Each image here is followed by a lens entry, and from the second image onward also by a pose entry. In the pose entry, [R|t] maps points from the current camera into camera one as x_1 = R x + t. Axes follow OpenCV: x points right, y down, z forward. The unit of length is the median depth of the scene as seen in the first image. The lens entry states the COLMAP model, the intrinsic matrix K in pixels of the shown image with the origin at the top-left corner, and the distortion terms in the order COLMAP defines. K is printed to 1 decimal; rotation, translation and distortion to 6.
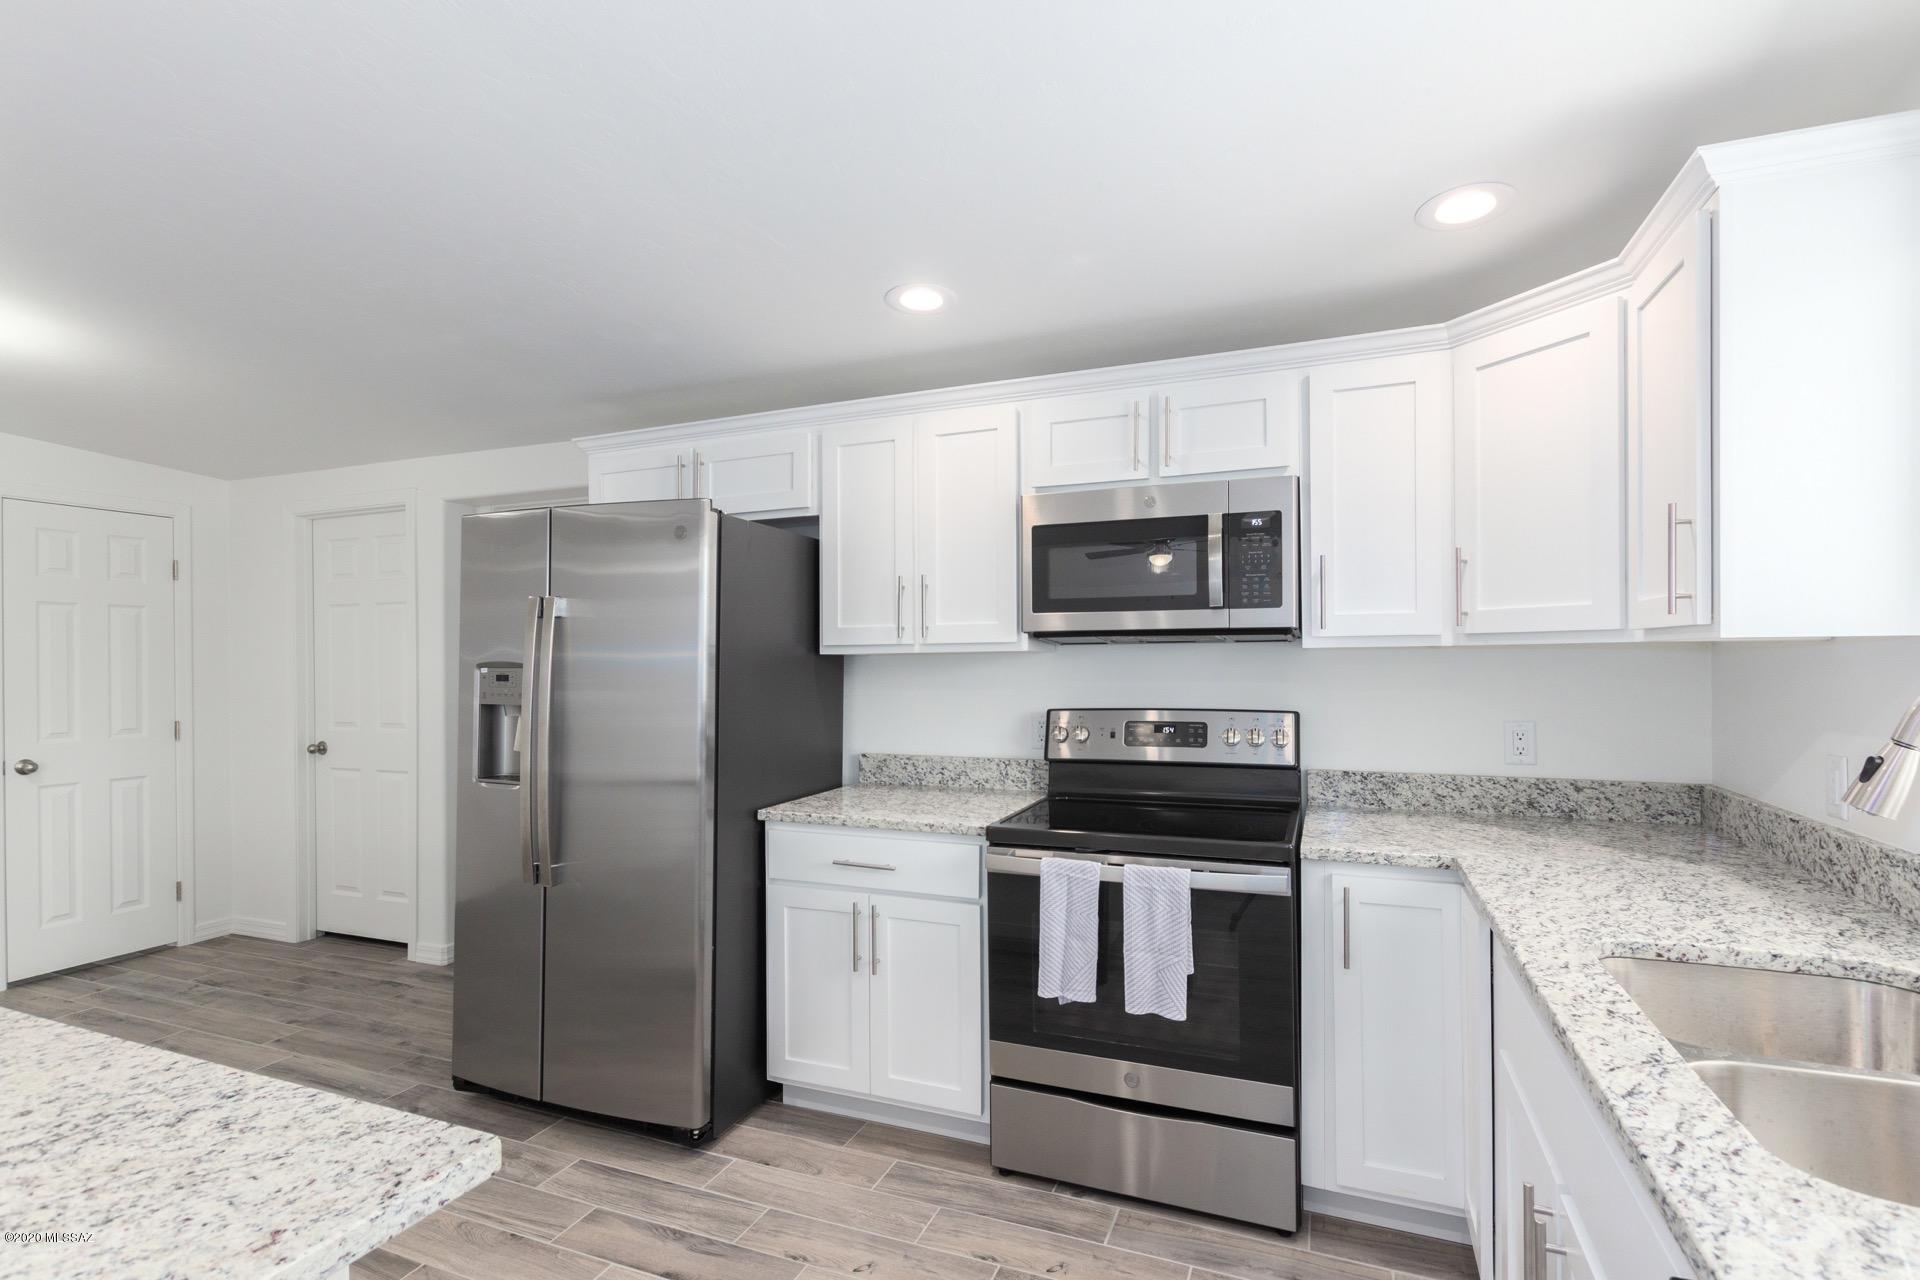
lens RADIAL K [[918.0, 0, 957.8], [0, 918.0, 658.9], [0, 0, 1]] dist [0.015844, -0.007992]
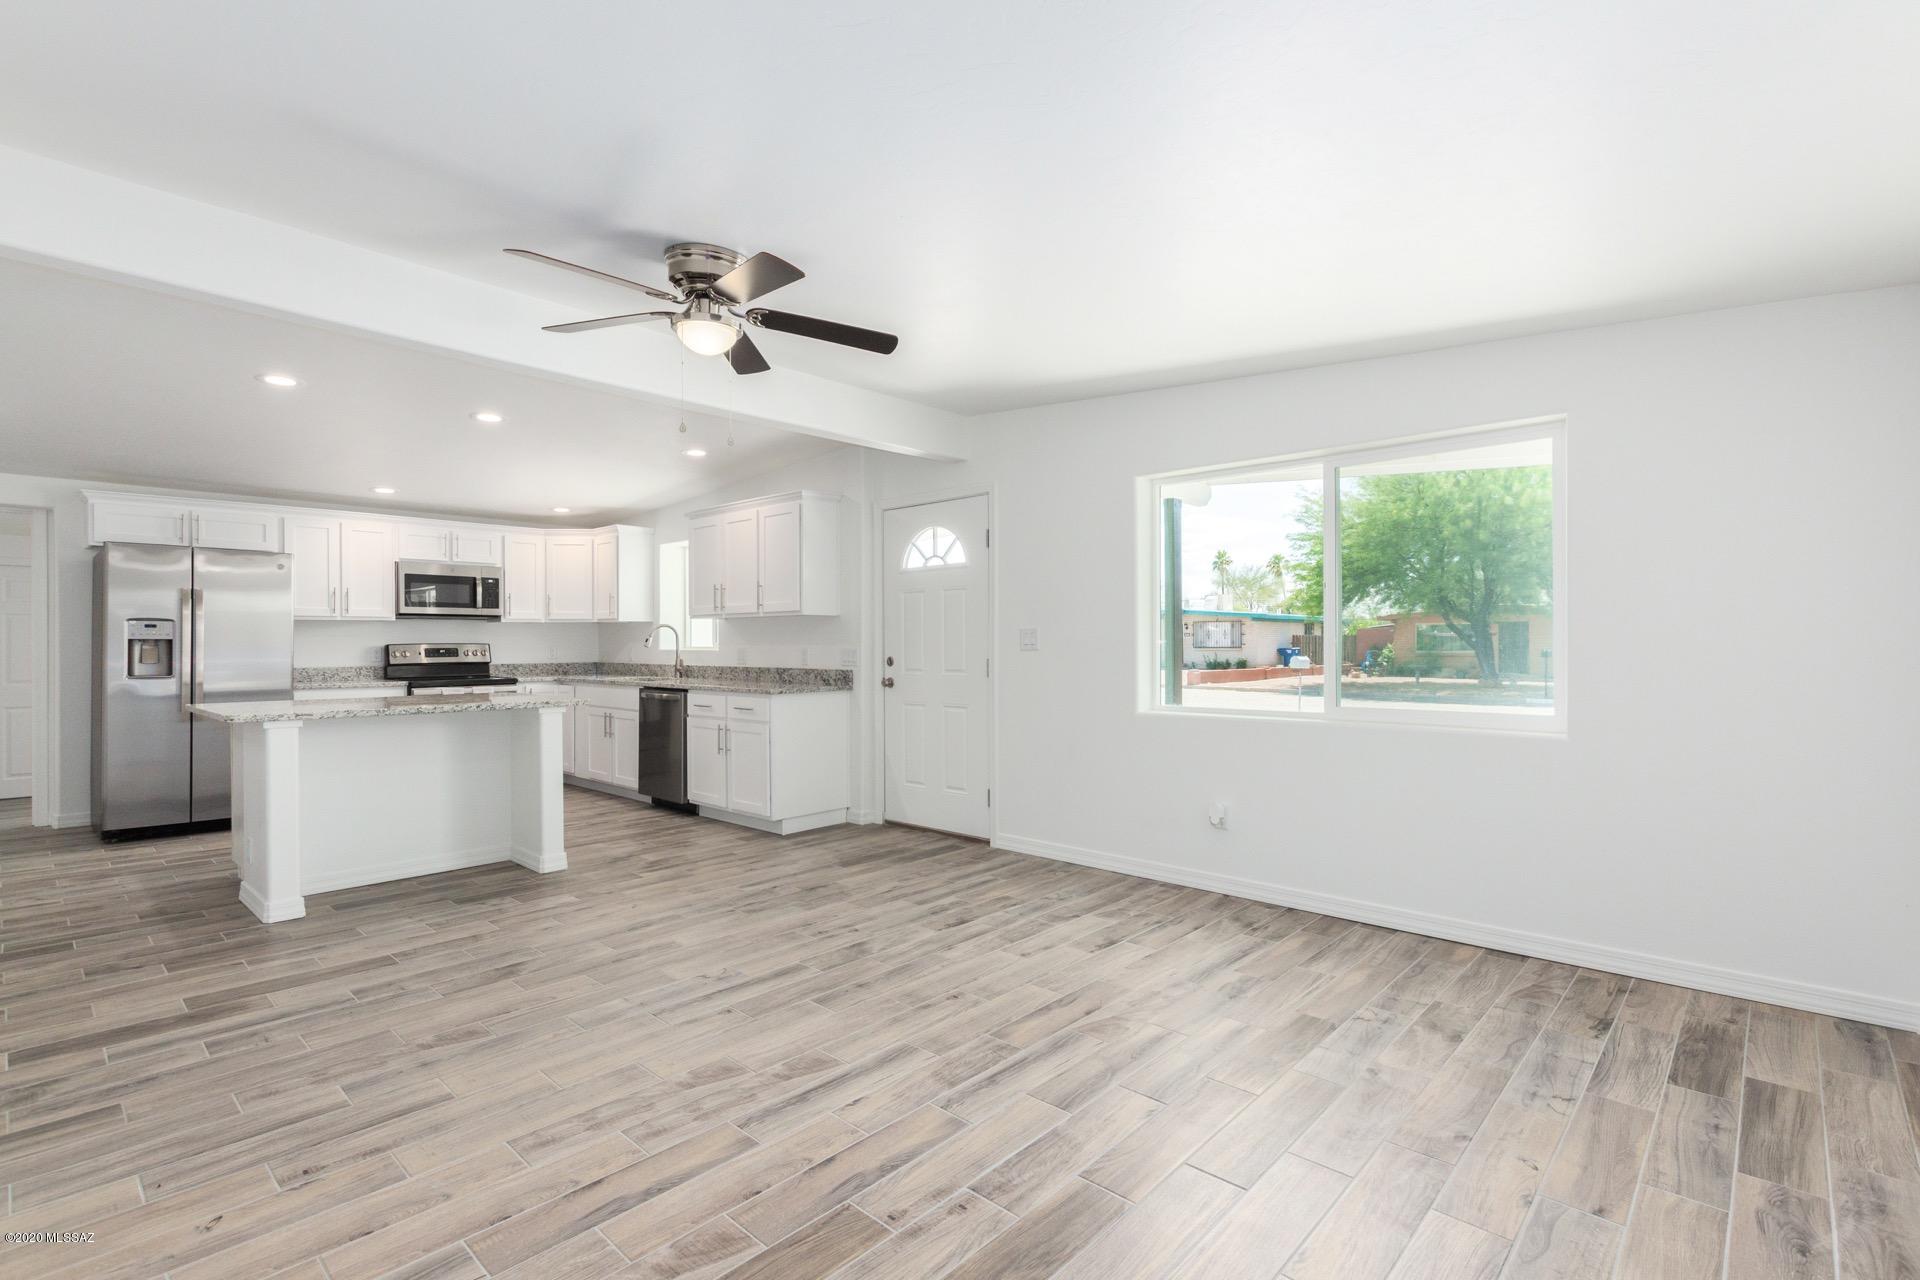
lens RADIAL K [[882.6, 0, 952.7], [0, 882.6, 644.8], [0, 0, 1]] dist [0.010063, -0.005917]
pose [[0.353174, 0.005276, 0.935543, -1.762542], [0.001718, 0.999979, -0.006288, 0.080451], [-0.935556, 0.003828, 0.353158, -1.390675]]
